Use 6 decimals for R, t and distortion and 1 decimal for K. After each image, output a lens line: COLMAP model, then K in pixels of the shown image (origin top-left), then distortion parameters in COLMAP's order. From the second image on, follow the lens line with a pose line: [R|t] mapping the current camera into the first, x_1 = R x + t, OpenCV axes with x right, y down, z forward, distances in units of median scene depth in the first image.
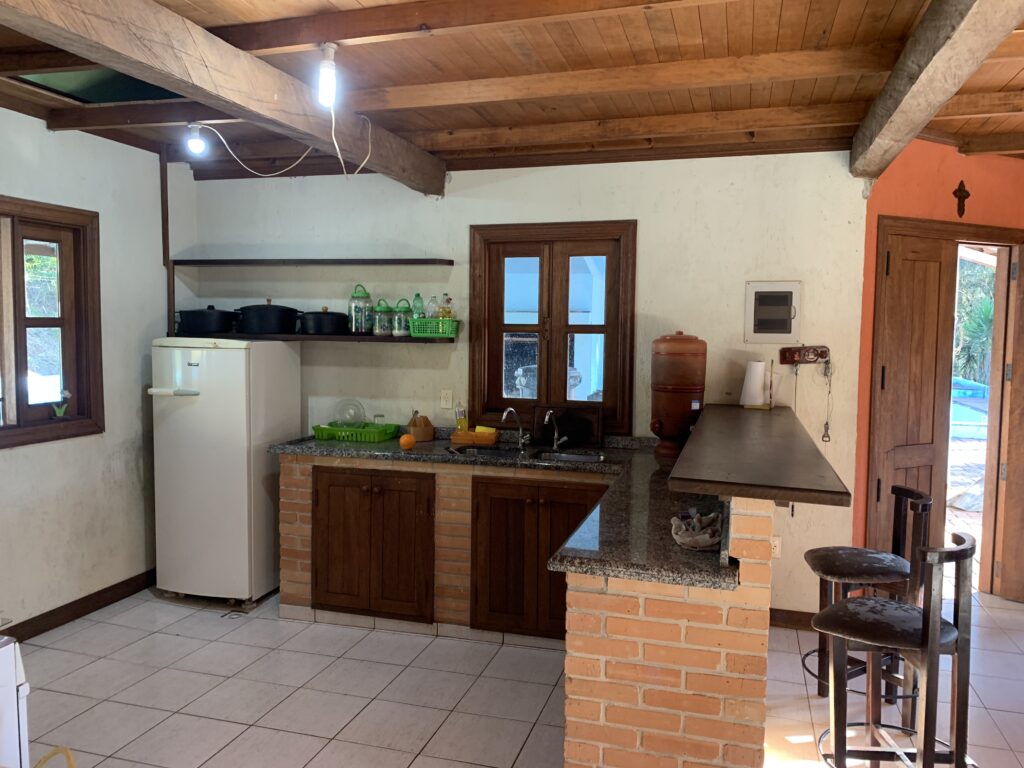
lens RADIAL K [[786.4, 0, 515.7], [0, 786.4, 388.4], [0, 0, 1]] dist [0.053603, -0.078837]
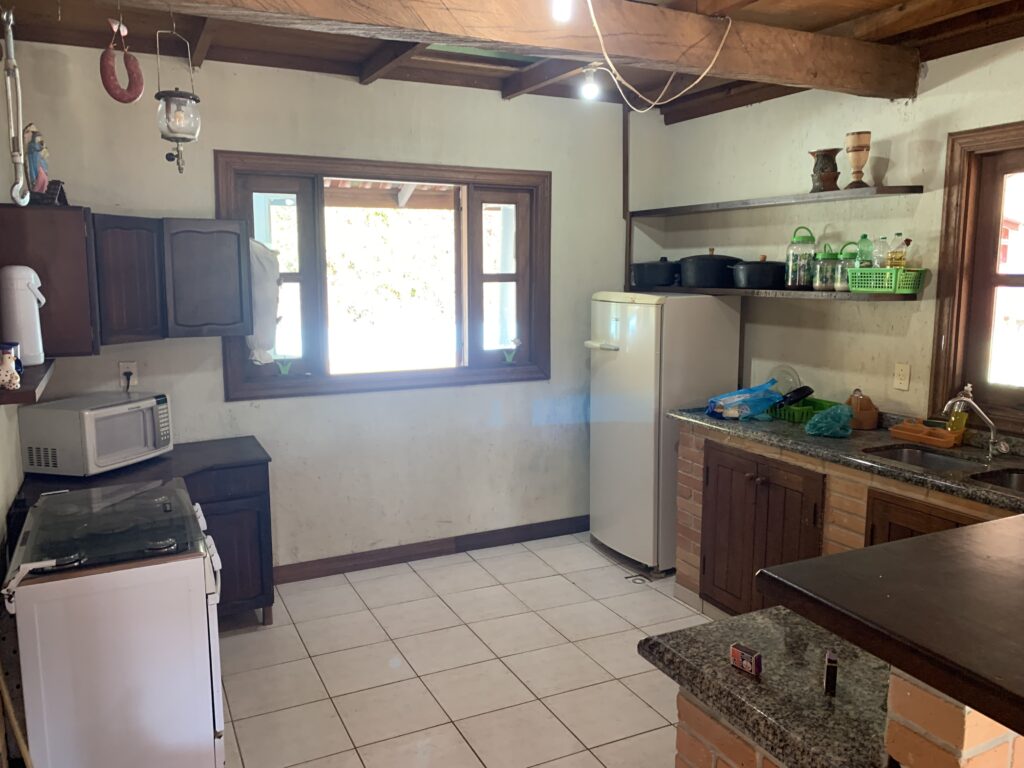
lens RADIAL K [[786.4, 0, 507.8], [0, 786.4, 381.6], [0, 0, 1]] dist [0.053603, -0.078837]
pose [[0.668435, 0.094588, -0.737732, 0.229224], [-0.049781, 0.995346, 0.082512, -0.026615], [0.742103, -0.018429, 0.670033, 0.241222]]
